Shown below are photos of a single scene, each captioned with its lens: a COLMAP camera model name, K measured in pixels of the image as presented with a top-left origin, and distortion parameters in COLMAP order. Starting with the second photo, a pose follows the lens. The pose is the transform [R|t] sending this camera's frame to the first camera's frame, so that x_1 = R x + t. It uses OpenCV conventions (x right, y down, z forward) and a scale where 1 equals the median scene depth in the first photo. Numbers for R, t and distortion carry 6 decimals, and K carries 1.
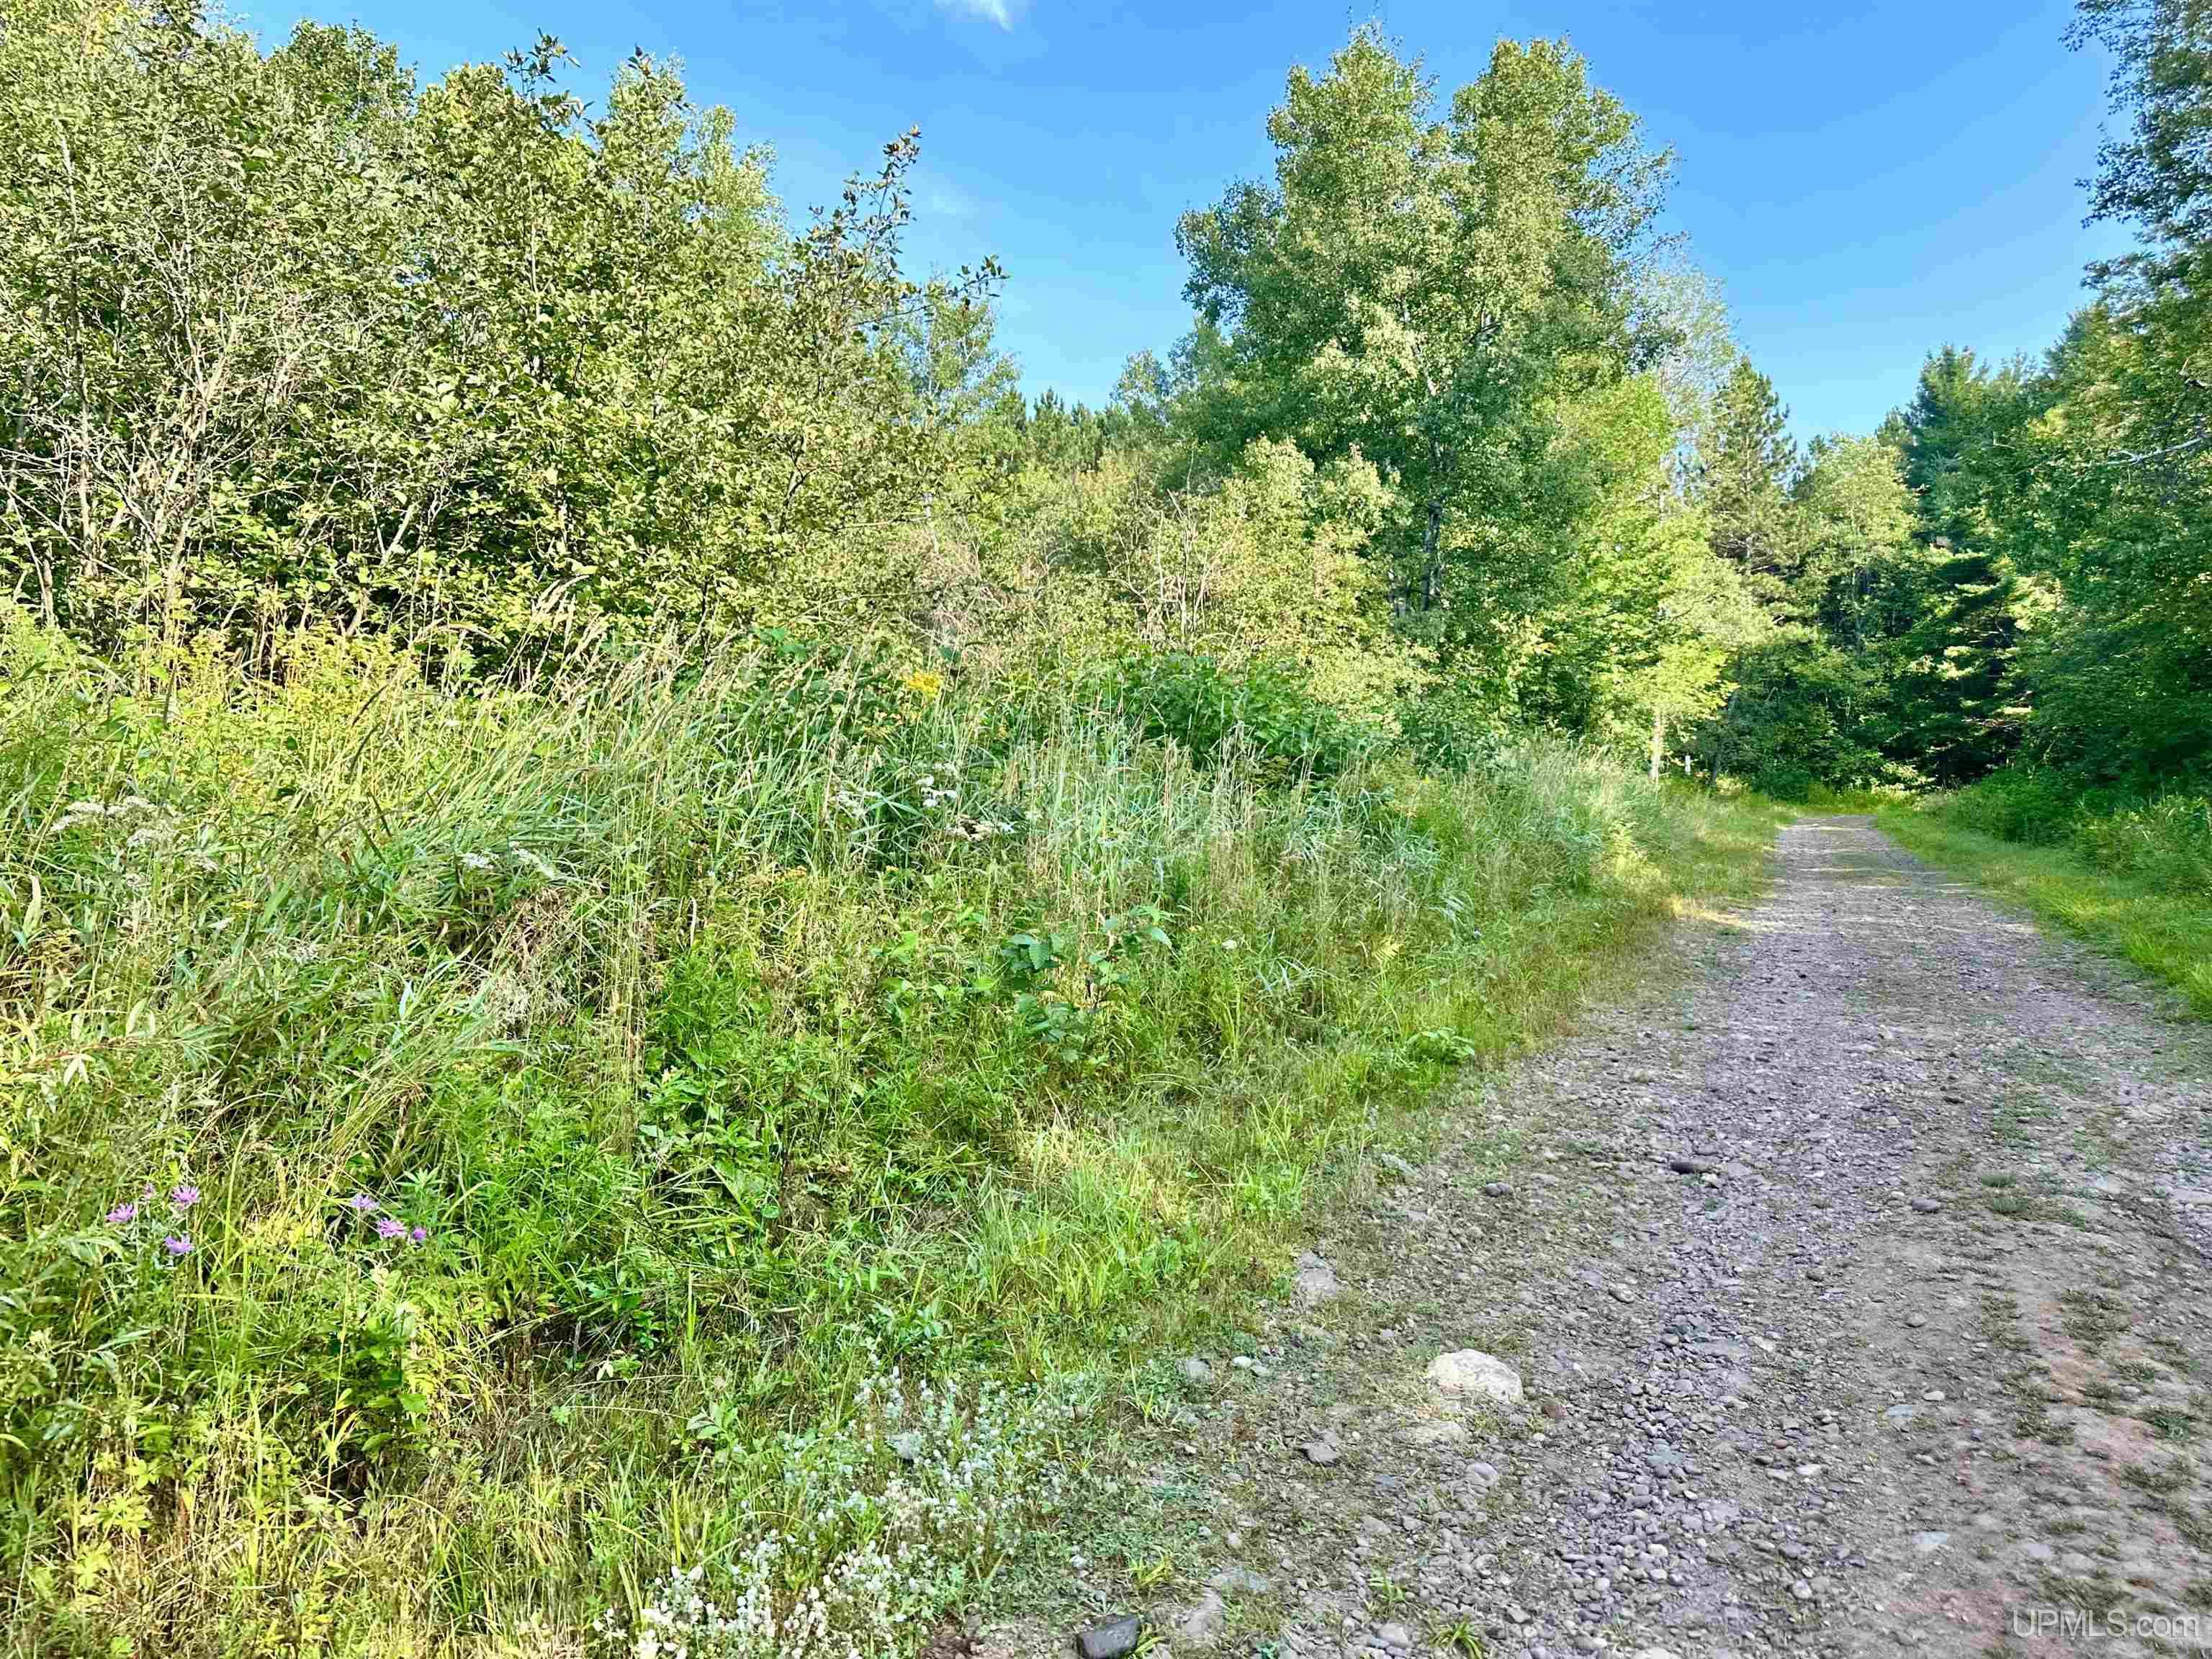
lens RADIAL K [[1559.7, 0, 1153.6], [0, 1559.7, 829.2], [0, 0, 1]] dist [0.063368, -0.055872]
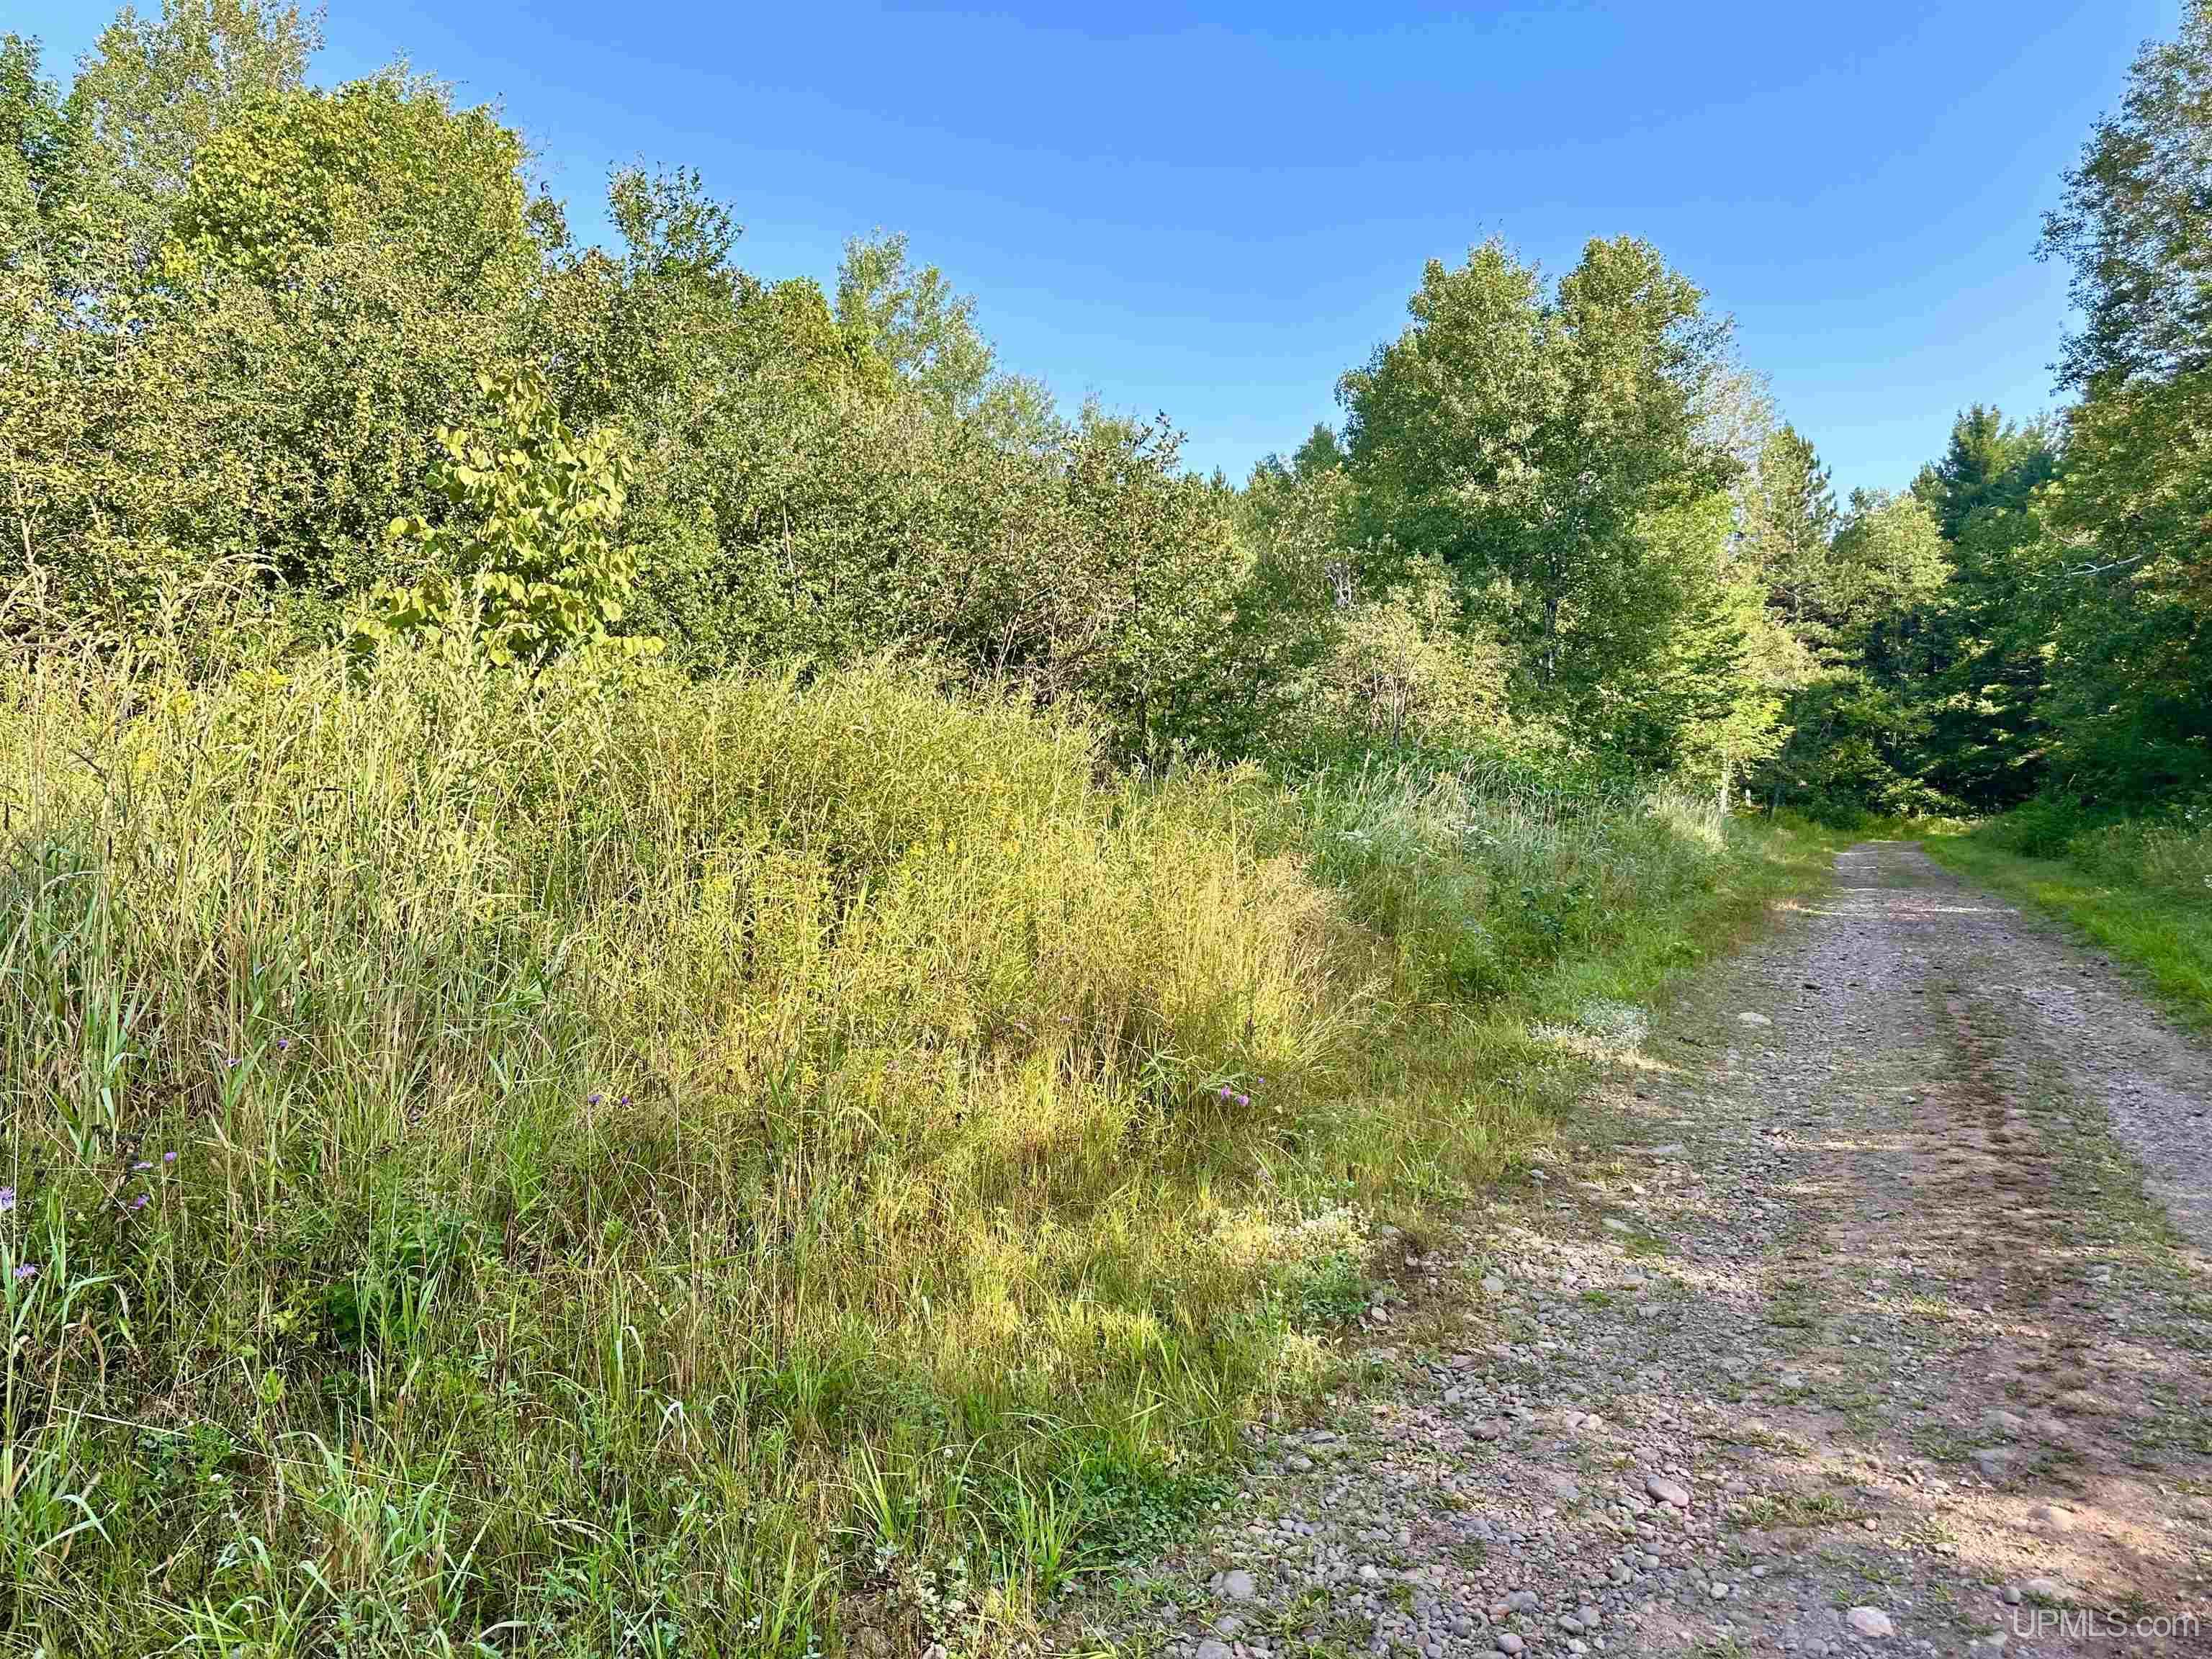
lens RADIAL K [[1559.7, 0, 1153.6], [0, 1559.7, 829.2], [0, 0, 1]] dist [0.063368, -0.055872]
pose [[0.999369, -0.022139, -0.027763, -0.087017], [0.021363, 0.999382, -0.027930, 0.005378], [0.028364, 0.027320, 0.999224, -0.210756]]
